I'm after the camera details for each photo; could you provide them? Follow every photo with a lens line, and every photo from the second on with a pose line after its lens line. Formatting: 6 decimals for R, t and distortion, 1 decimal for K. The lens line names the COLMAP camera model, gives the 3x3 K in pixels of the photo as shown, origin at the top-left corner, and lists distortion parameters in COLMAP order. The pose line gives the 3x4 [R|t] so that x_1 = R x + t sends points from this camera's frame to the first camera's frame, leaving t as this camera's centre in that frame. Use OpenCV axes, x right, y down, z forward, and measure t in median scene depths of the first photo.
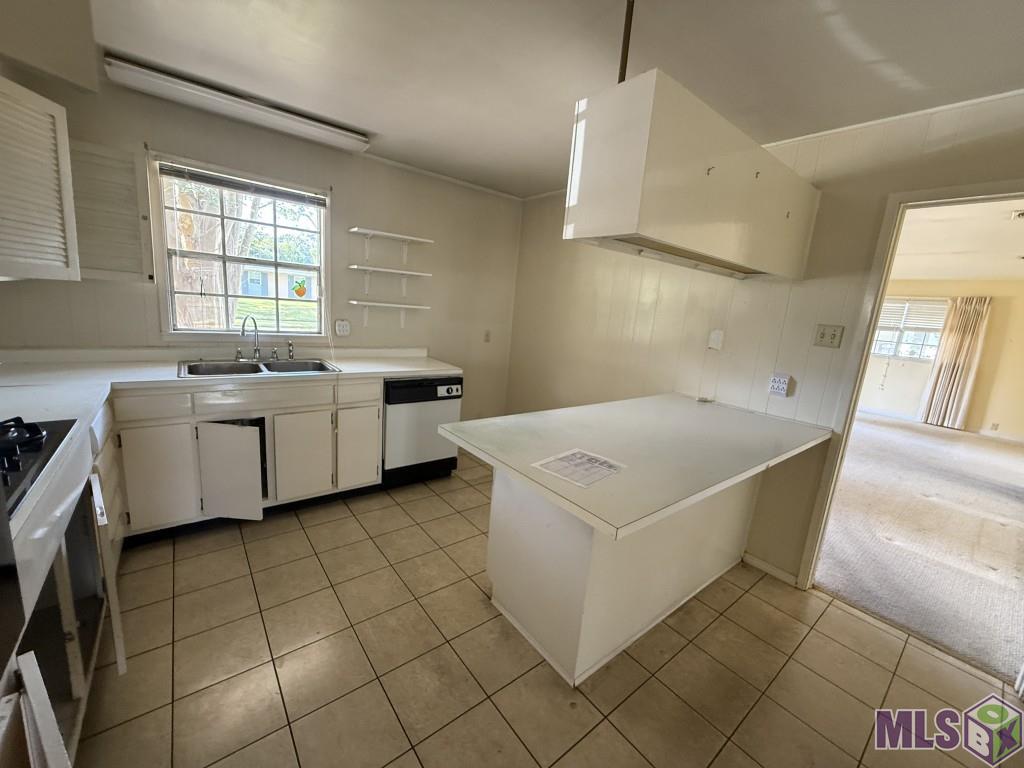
lens RADIAL K [[411.0, 0, 513.8], [0, 411.0, 380.7], [0, 0, 1]] dist [-0.001125, -0.000032]
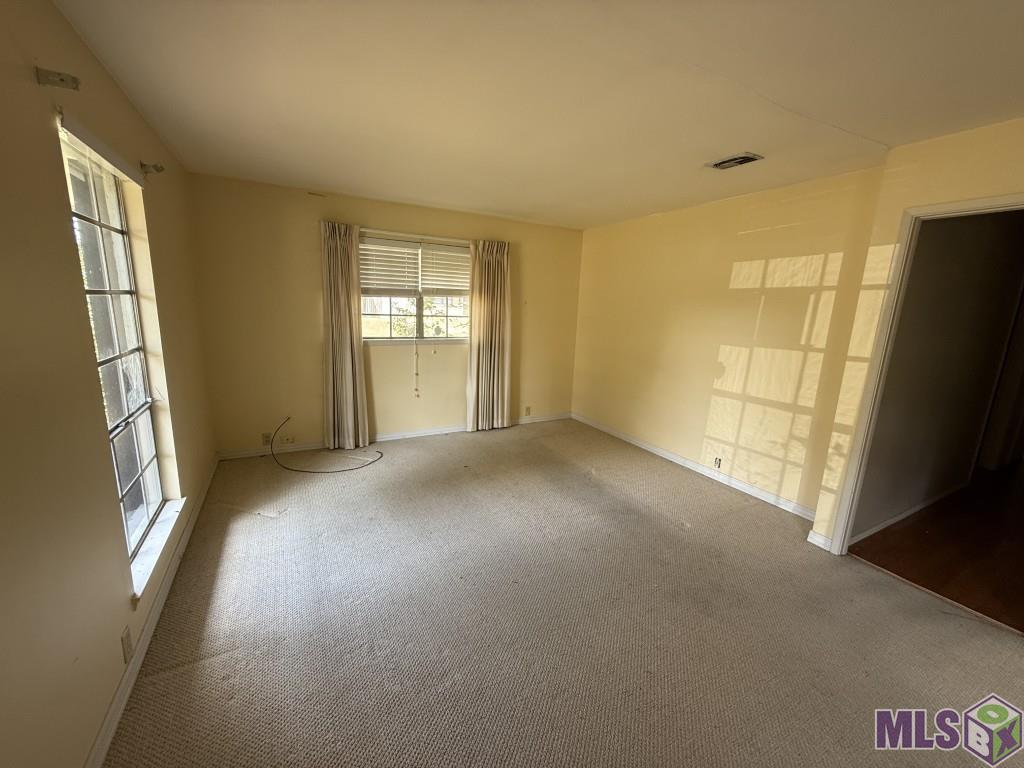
lens RADIAL K [[411.0, 0, 510.5], [0, 411.0, 385.1], [0, 0, 1]] dist [-0.001125, -0.000032]
pose [[0.176188, -0.262526, 0.948703, 0.399030], [0.160030, 0.958598, 0.235544, -0.126649], [-0.971261, 0.110321, 0.210905, 0.825390]]
